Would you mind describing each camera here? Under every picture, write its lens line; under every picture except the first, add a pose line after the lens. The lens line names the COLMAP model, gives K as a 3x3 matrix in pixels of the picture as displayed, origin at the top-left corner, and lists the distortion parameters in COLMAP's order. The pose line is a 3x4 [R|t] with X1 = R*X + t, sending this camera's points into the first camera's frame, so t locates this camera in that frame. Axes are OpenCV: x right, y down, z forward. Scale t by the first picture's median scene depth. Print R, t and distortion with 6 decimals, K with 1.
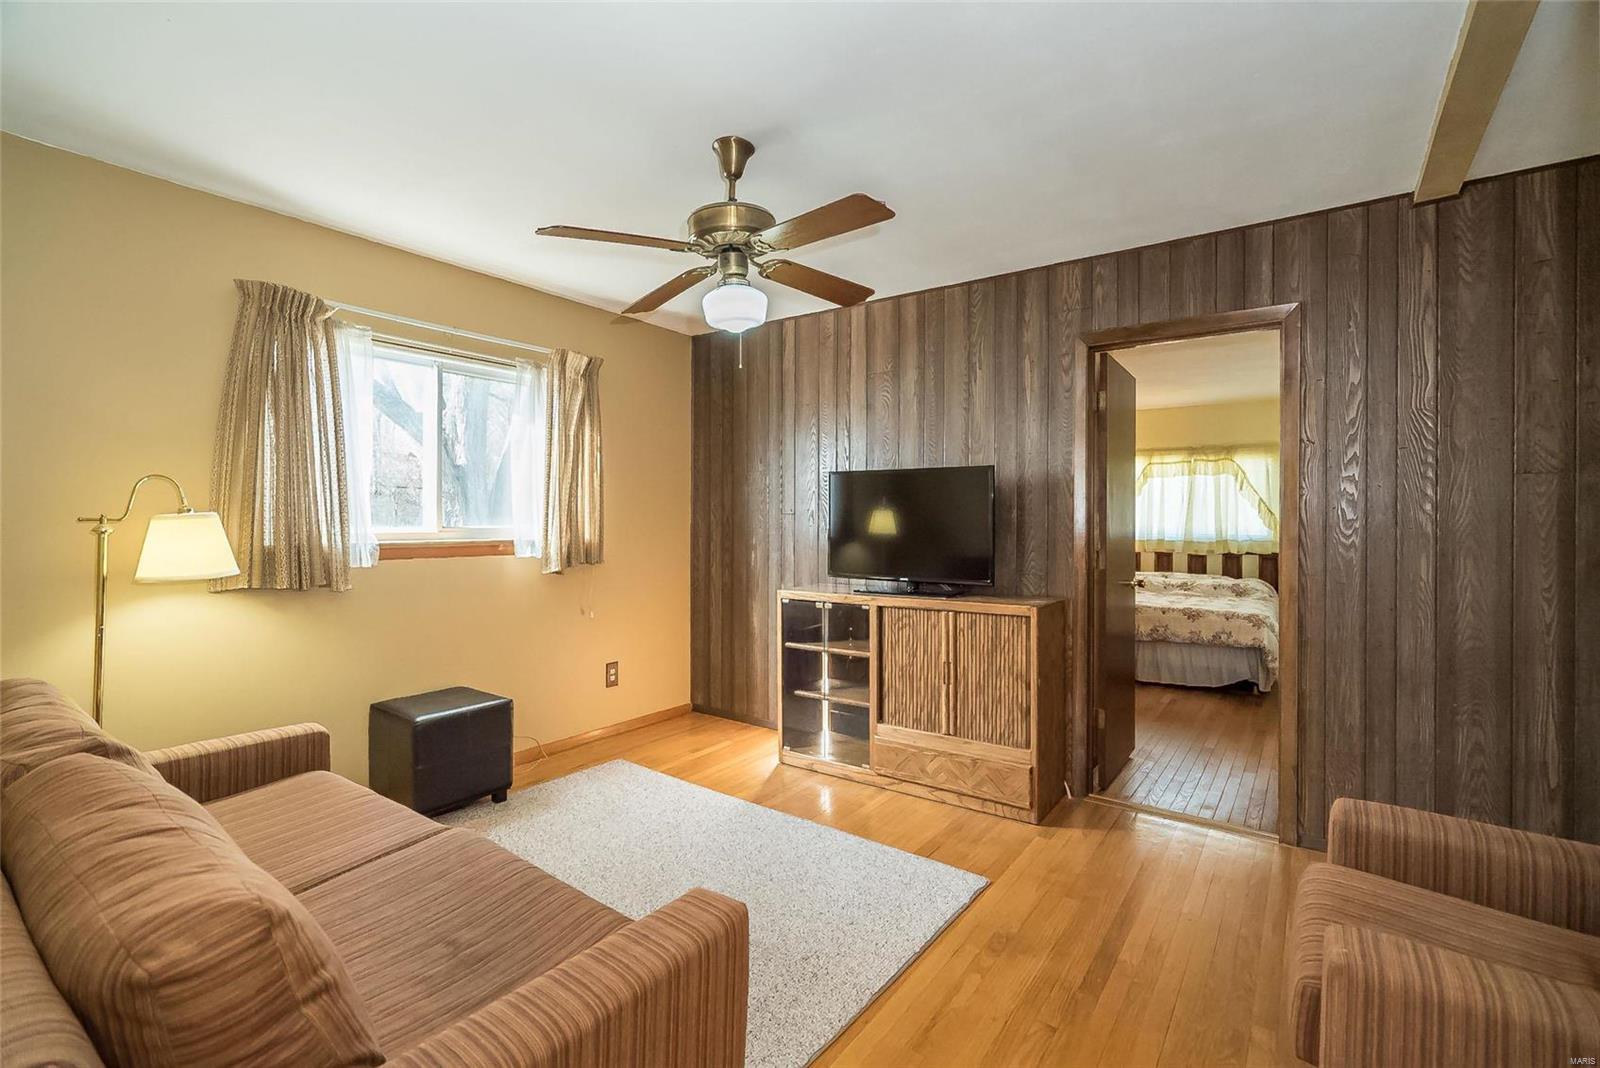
lens RADIAL K [[718.8, 0, 794.0], [0, 718.8, 531.1], [0, 0, 1]] dist [-0.011869, 0.000048]
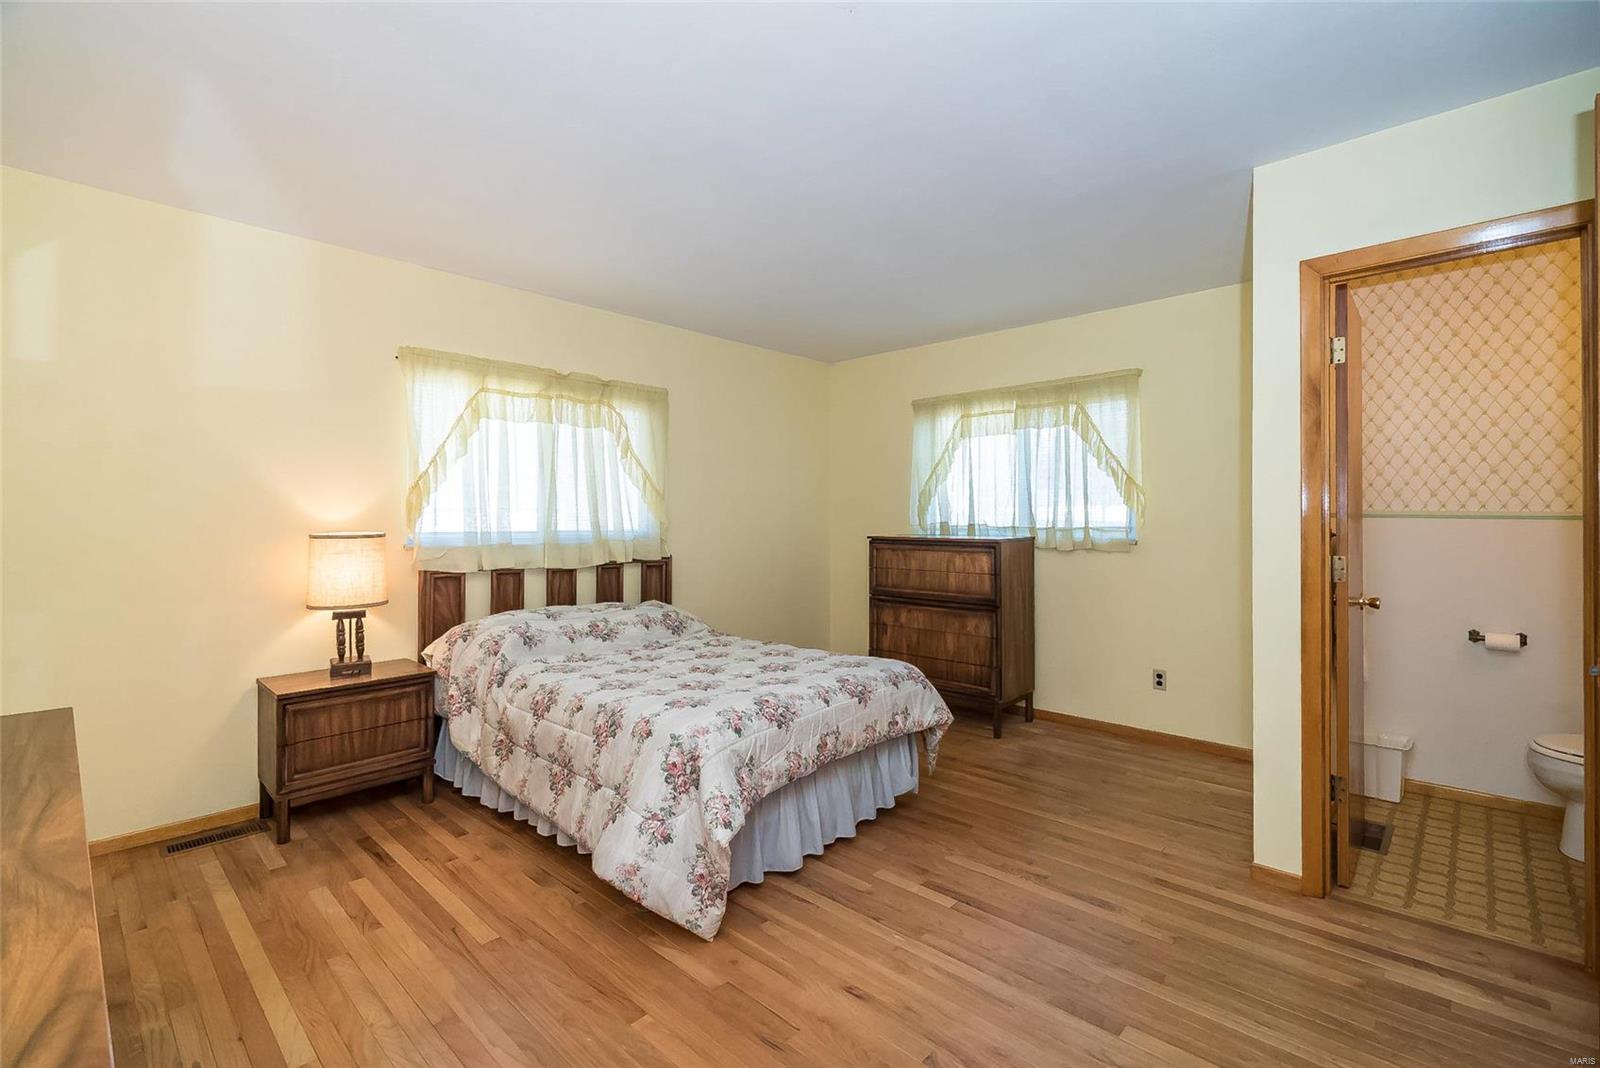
lens RADIAL K [[718.8, 0, 794.0], [0, 718.8, 531.1], [0, 0, 1]] dist [-0.011869, 0.000048]
pose [[0.129744, -0.025758, 0.991213, 0.036605], [0.005567, 0.999666, 0.025248, -0.009627], [-0.991532, 0.002243, 0.129844, 0.777726]]
